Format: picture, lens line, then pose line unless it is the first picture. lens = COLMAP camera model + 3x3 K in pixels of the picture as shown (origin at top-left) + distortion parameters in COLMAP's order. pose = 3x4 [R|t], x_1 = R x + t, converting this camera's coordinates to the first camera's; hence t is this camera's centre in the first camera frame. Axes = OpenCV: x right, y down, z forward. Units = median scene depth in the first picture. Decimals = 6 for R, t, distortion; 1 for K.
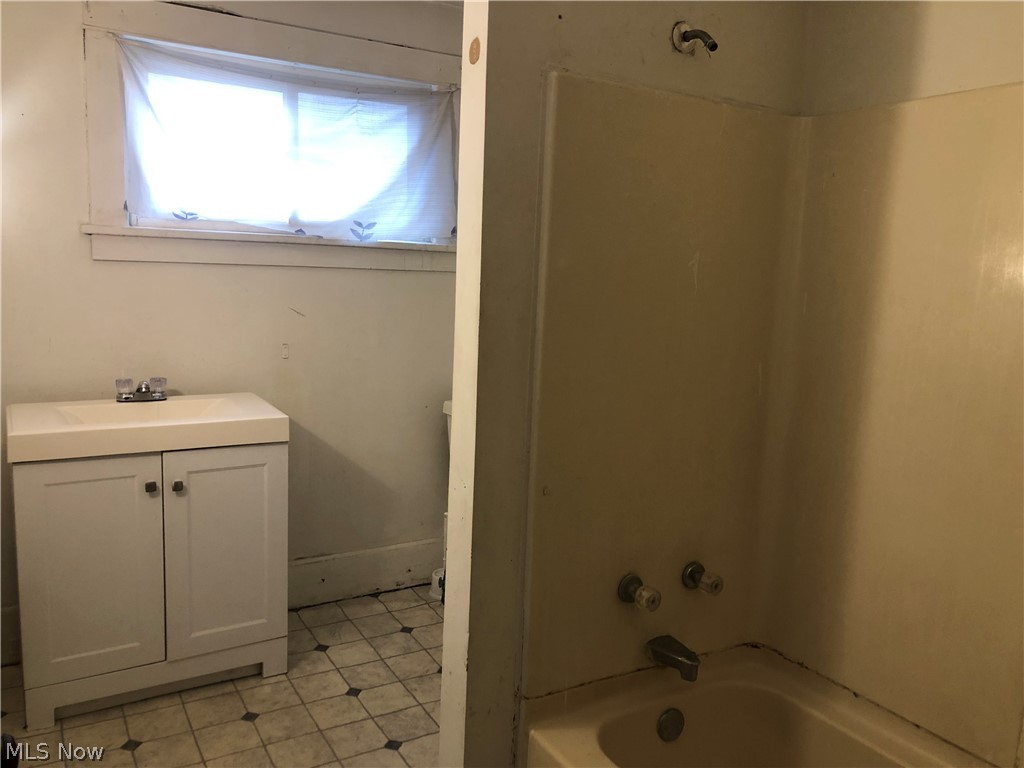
lens RADIAL K [[821.6, 0, 512.0], [0, 821.6, 384.0], [0, 0, 1]] dist [0.068535, -0.170575]
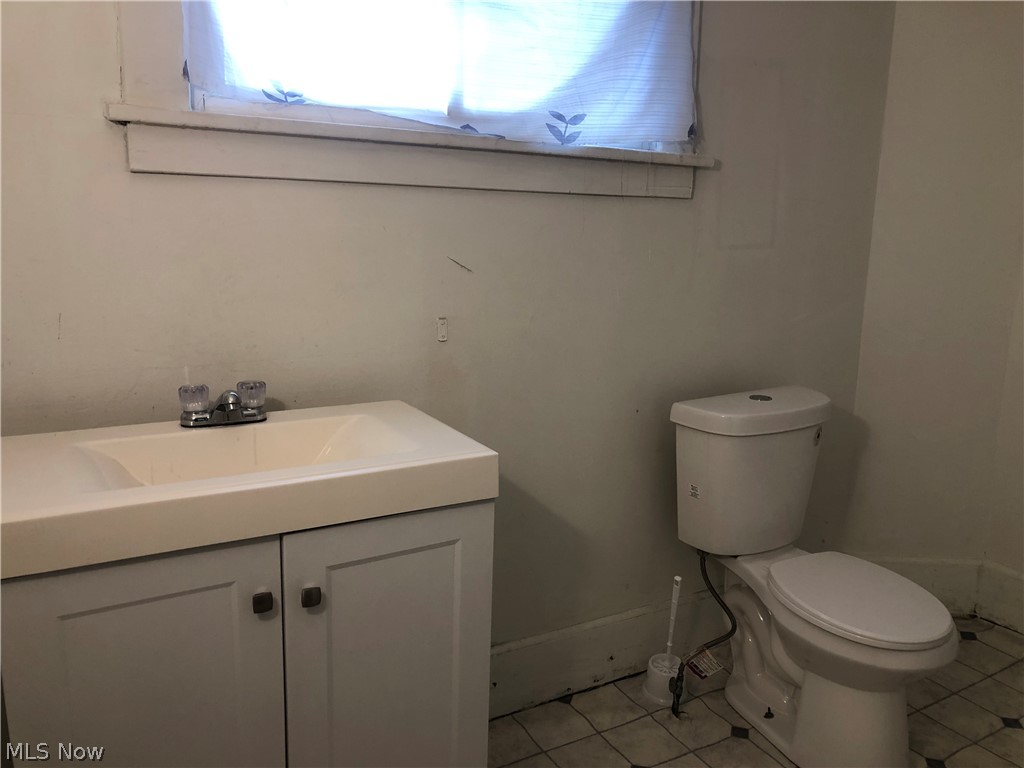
lens RADIAL K [[821.6, 0, 512.0], [0, 821.6, 384.0], [0, 0, 1]] dist [0.068535, -0.170575]
pose [[0.999916, -0.008744, -0.009596, -0.230470], [0.009214, 0.998704, 0.050061, -0.030828], [0.009146, -0.050146, 0.998700, 0.412999]]
